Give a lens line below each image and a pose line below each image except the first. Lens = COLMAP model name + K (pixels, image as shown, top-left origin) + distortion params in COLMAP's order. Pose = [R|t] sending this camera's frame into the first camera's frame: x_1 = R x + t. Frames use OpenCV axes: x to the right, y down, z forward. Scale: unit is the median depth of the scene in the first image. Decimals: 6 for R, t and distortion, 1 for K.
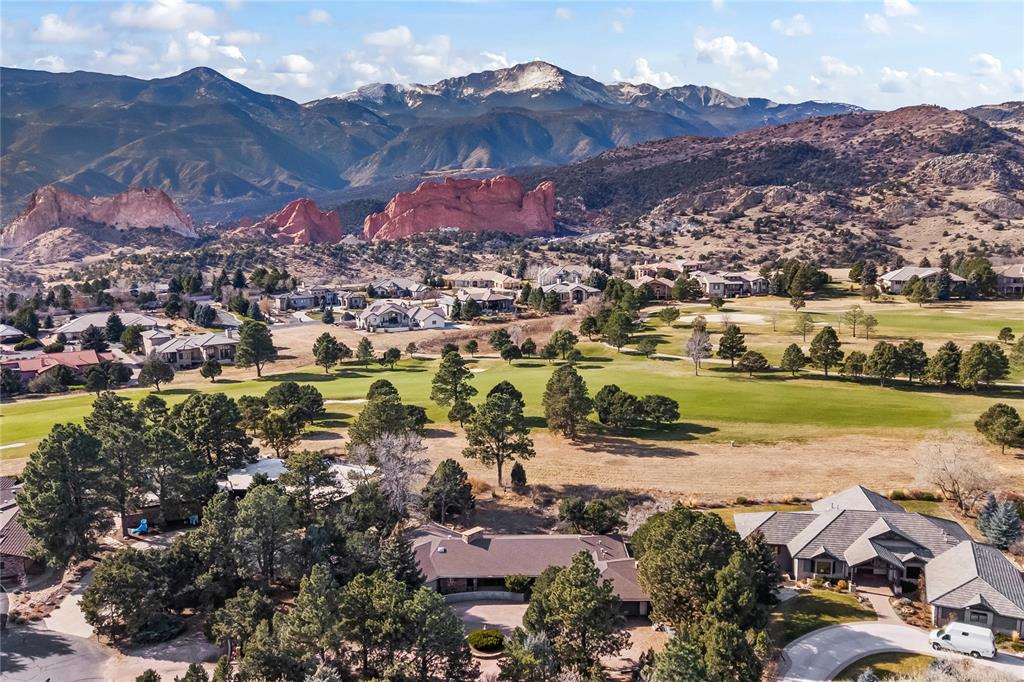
lens RADIAL K [[880.2, 0, 516.7], [0, 880.2, 348.4], [0, 0, 1]] dist [0.093978, -0.109122]
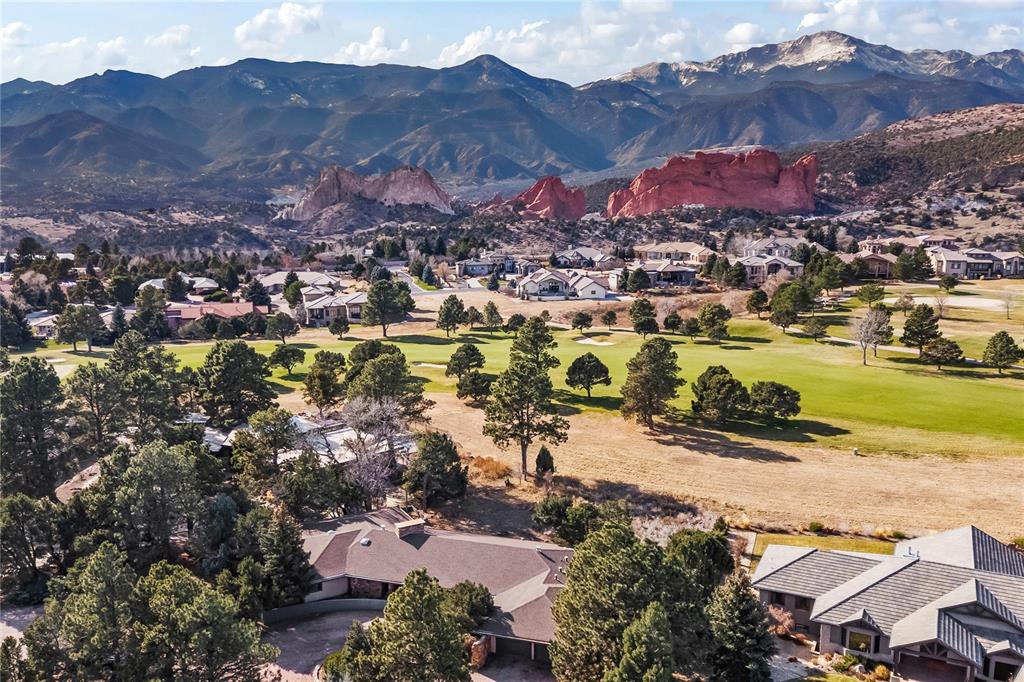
lens RADIAL K [[880.2, 0, 497.6], [0, 880.2, 344.9], [0, 0, 1]] dist [0.093978, -0.109122]
pose [[0.950241, 0.060600, -0.305563, 0.110846], [-0.055643, 0.998140, 0.024916, 0.009108], [0.306505, -0.006674, 0.951846, 0.112296]]
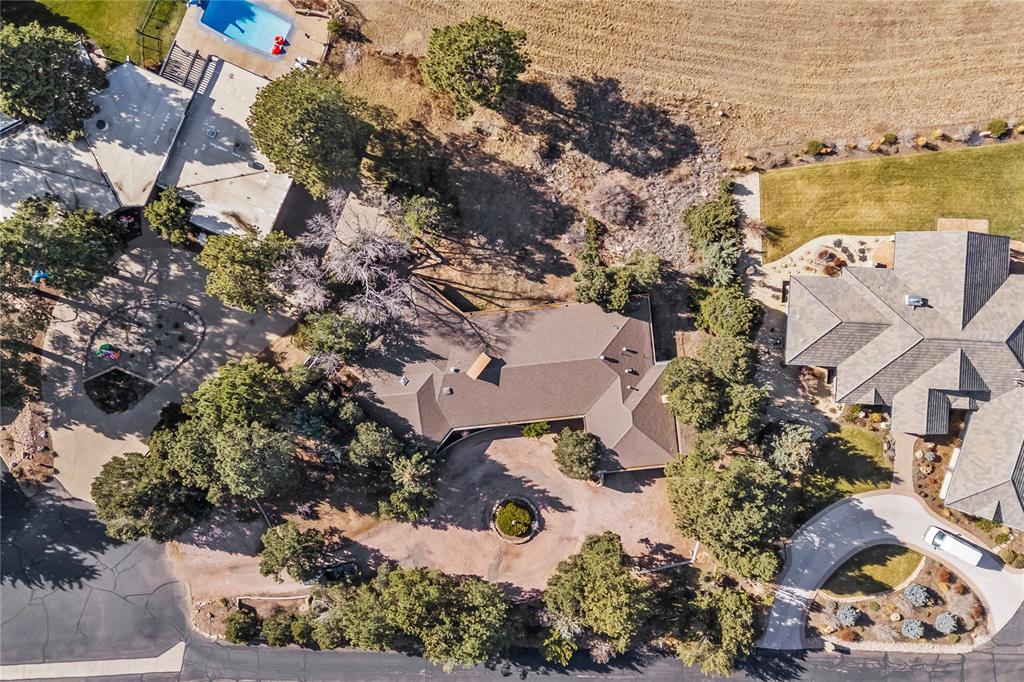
lens RADIAL K [[880.2, 0, 508.4], [0, 880.2, 344.8], [0, 0, 1]] dist [0.093978, -0.109122]
pose [[0.995884, -0.090563, 0.003615, -0.009592], [0.012157, 0.172990, 0.984849, -0.271774], [-0.089817, -0.980751, 0.173378, 0.370334]]
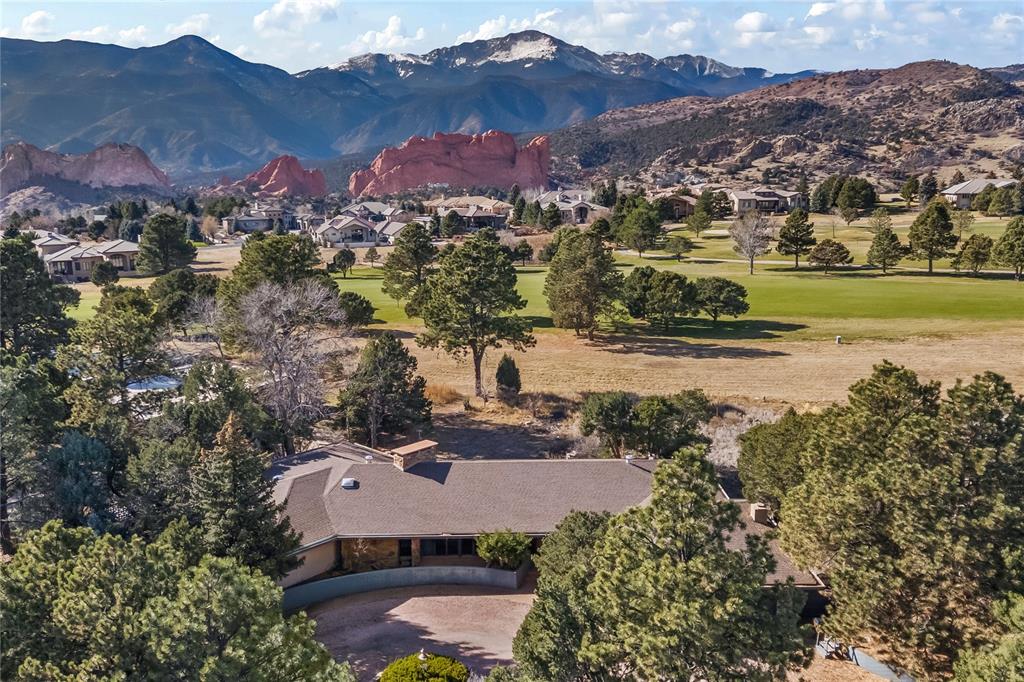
lens RADIAL K [[880.2, 0, 510.9], [0, 880.2, 344.5], [0, 0, 1]] dist [0.093978, -0.109122]
pose [[0.999999, -0.001086, 0.001105, 0.001839], [0.001058, 0.999685, 0.025091, 0.057912], [-0.001132, -0.025090, 0.999685, 0.213400]]
